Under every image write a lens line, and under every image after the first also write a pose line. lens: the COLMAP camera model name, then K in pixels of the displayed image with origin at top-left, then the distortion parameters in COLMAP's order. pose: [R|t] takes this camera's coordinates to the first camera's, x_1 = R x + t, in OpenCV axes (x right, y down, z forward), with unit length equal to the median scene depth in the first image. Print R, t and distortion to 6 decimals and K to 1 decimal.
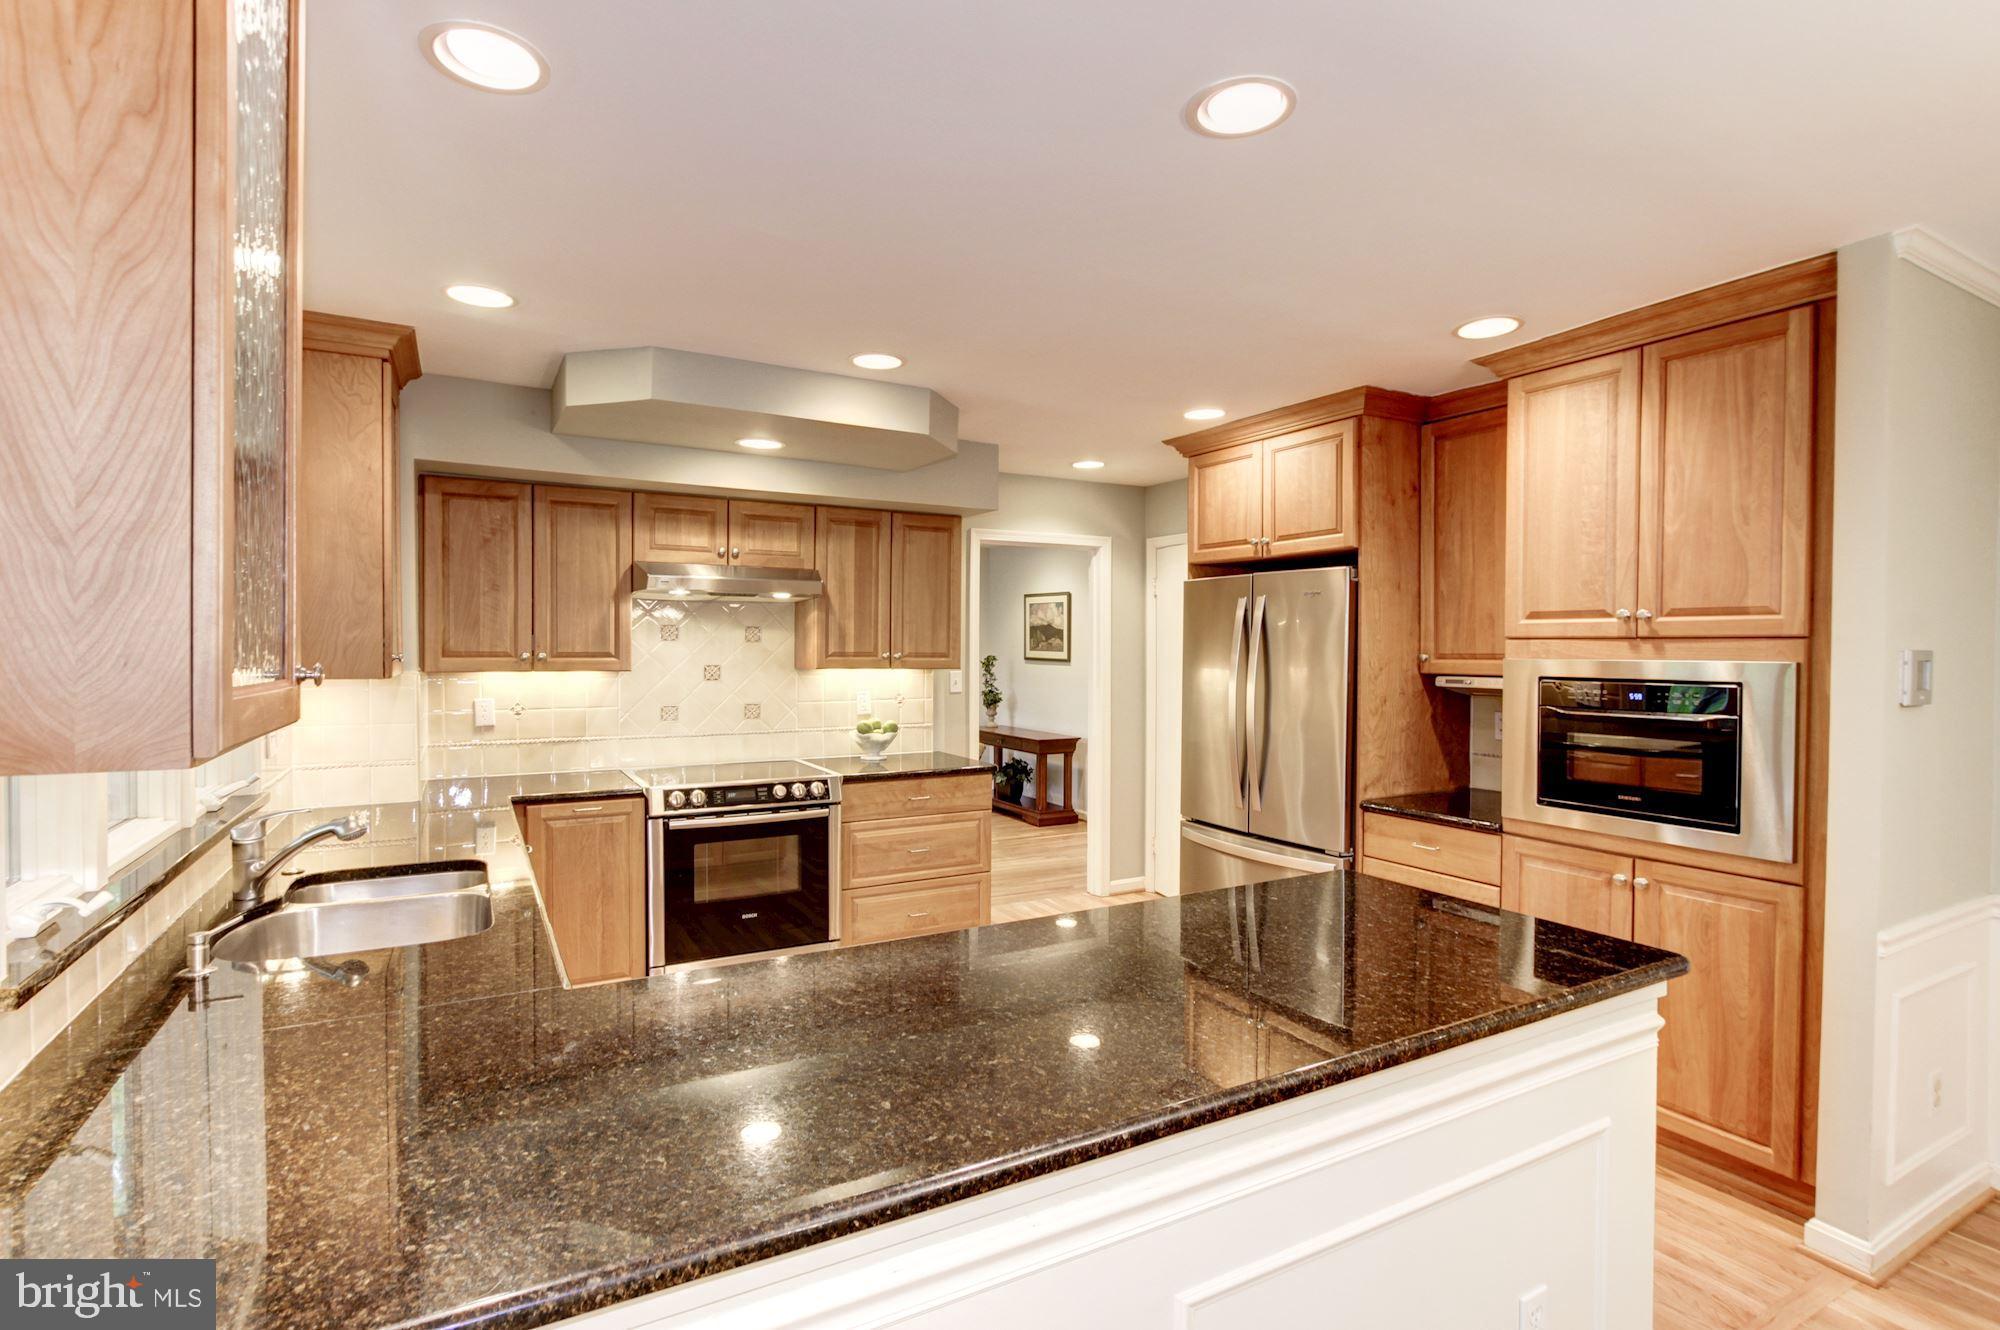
lens RADIAL K [[947.3, 0, 993.4], [0, 947.3, 664.1], [0, 0, 1]] dist [-0.010878, 0.000319]
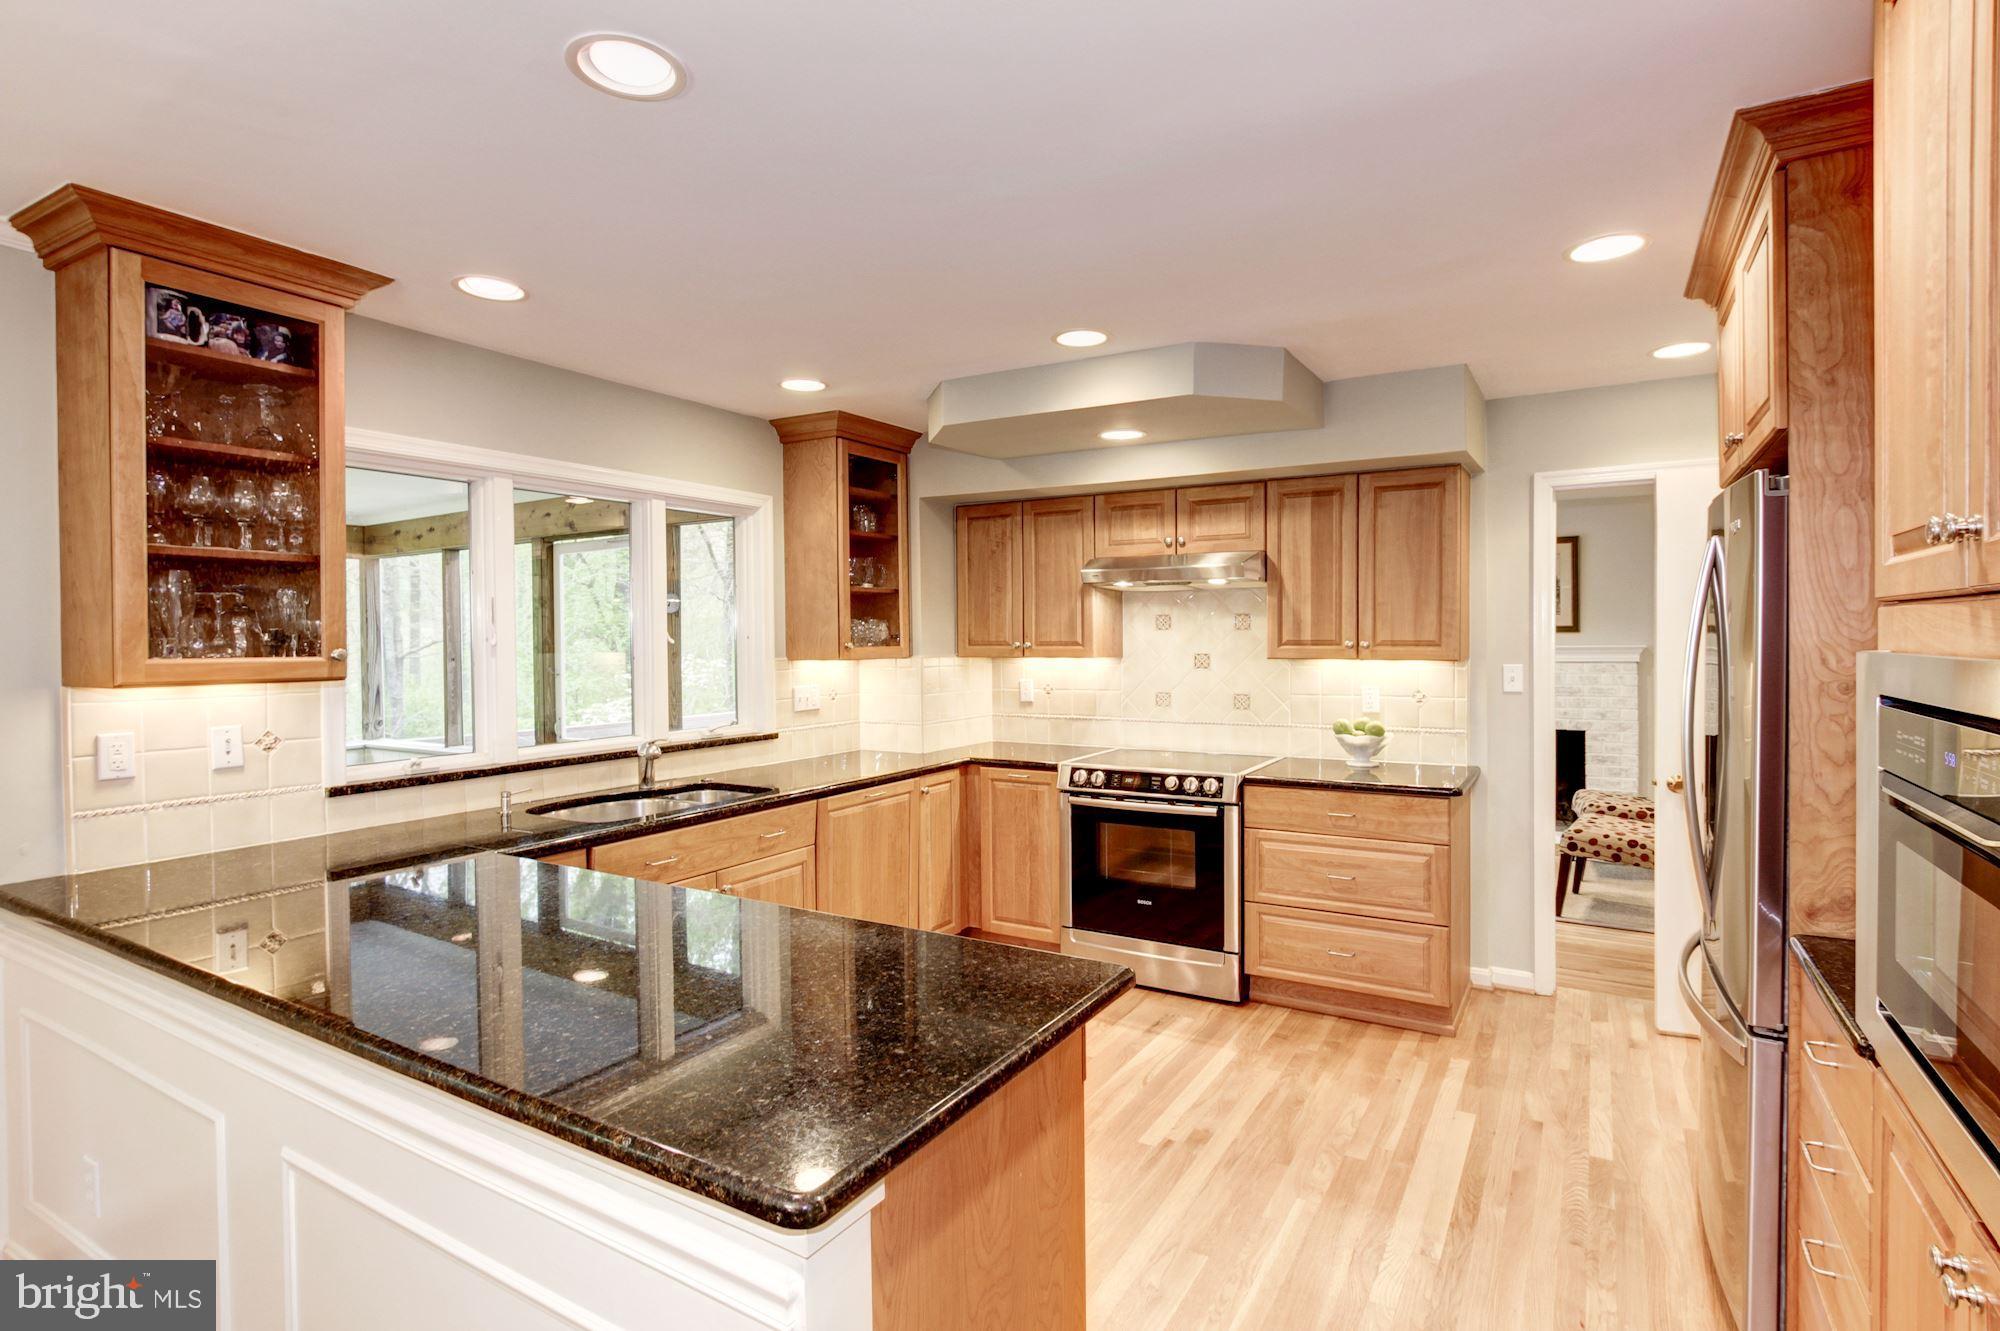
lens RADIAL K [[947.3, 0, 1002.4], [0, 947.3, 656.3], [0, 0, 1]] dist [-0.010878, 0.000319]
pose [[0.532449, 0.009968, -0.846403, 0.490356], [-0.006138, 0.999950, 0.007914, -0.003128], [0.846440, 0.000981, 0.532483, 0.318550]]
